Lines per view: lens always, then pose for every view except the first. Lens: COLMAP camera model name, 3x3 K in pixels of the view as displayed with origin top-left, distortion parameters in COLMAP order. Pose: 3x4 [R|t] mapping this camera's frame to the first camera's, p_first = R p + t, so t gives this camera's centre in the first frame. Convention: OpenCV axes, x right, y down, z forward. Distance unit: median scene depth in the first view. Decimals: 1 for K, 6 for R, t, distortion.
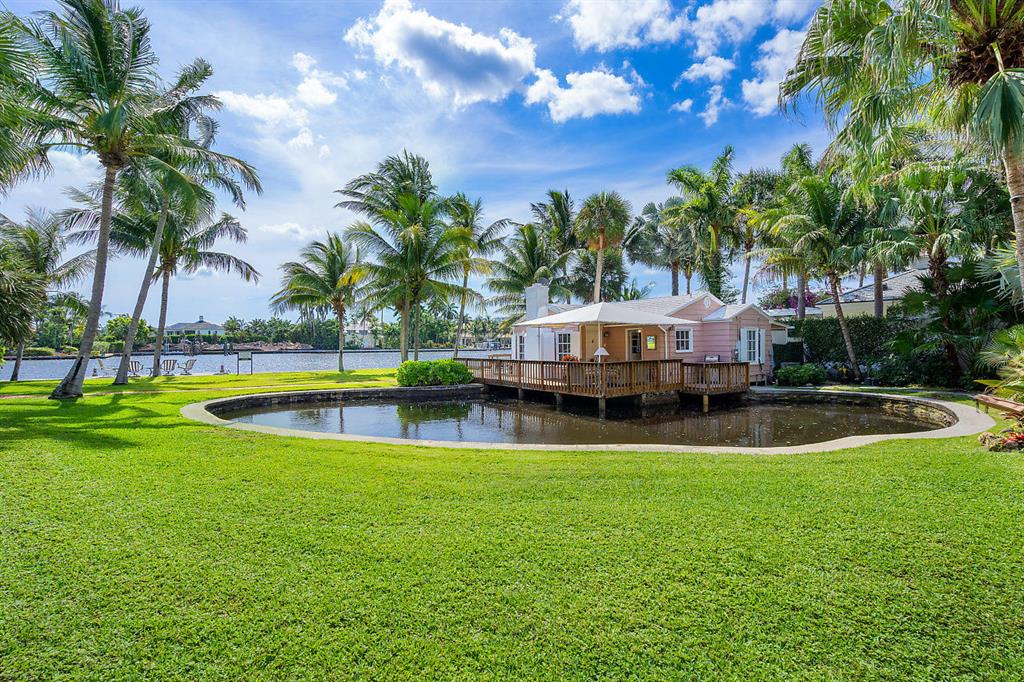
lens RADIAL K [[503.1, 0, 514.6], [0, 503.1, 341.8], [0, 0, 1]] dist [-0.002732, -0.000192]
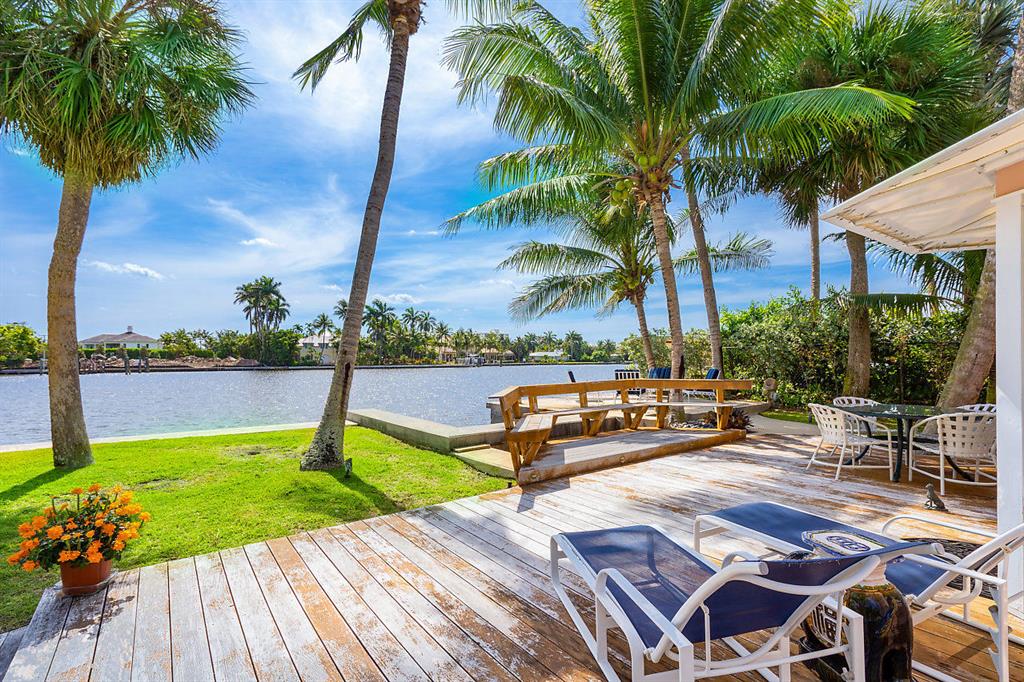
lens RADIAL K [[468.6, 0, 514.4], [0, 468.6, 346.0], [0, 0, 1]] dist [0.020785, 0.004284]
pose [[0.999100, 0.002162, 0.042371, -0.013103], [-0.001026, 0.999640, -0.026811, 0.002673], [-0.042413, 0.026744, 0.998742, 0.197329]]
